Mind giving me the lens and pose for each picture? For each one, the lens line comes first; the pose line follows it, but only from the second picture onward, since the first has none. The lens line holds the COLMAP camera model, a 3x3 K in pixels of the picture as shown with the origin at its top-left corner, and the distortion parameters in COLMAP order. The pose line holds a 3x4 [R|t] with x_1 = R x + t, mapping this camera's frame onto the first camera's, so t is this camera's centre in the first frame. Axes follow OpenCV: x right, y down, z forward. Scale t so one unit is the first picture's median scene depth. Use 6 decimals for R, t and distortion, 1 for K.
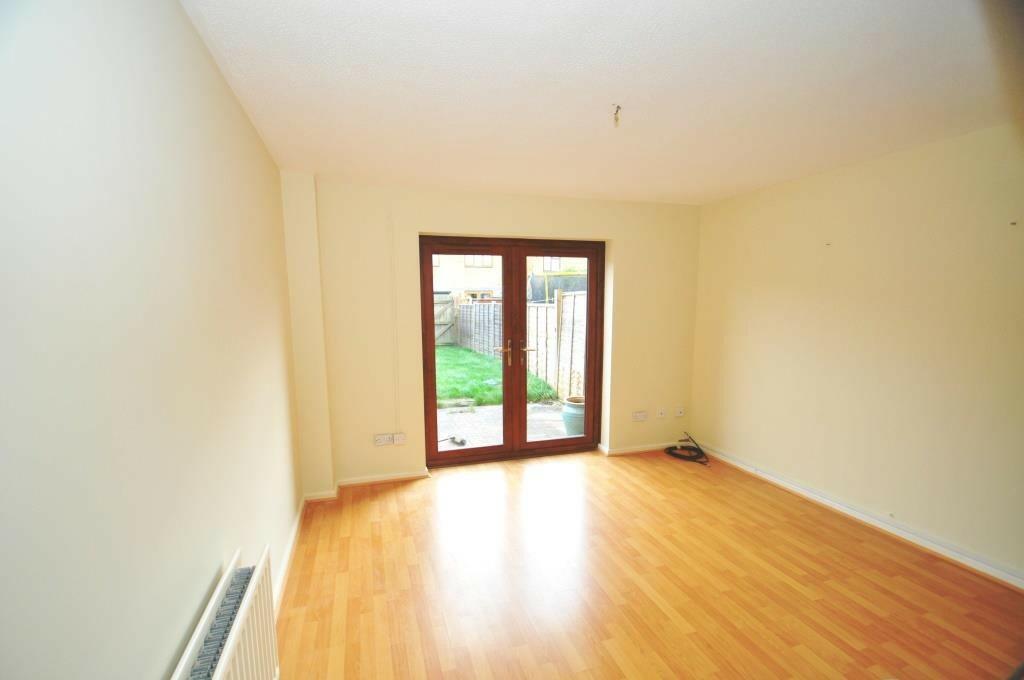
lens RADIAL K [[450.2, 0, 505.2], [0, 450.2, 349.2], [0, 0, 1]] dist [-0.009256, -0.005243]
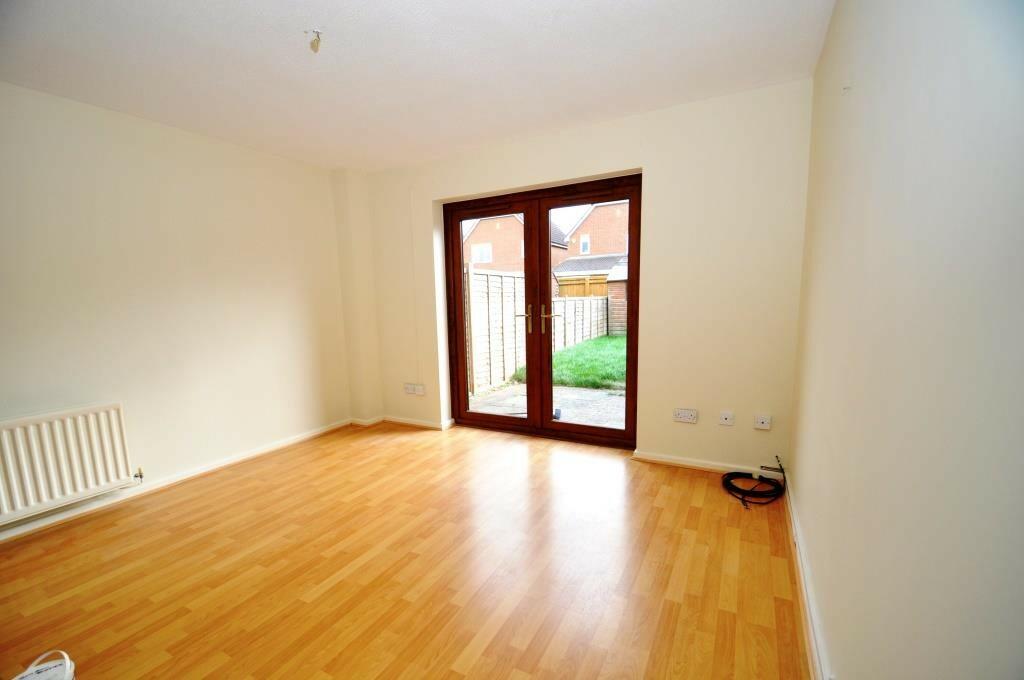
lens RADIAL K [[450.2, 0, 492.8], [0, 450.2, 359.3], [0, 0, 1]] dist [-0.009256, -0.005243]
pose [[0.690856, 0.088885, -0.717508, 0.629218], [-0.051299, 0.995939, 0.073984, 0.025586], [0.721170, -0.014305, 0.692610, 0.314935]]
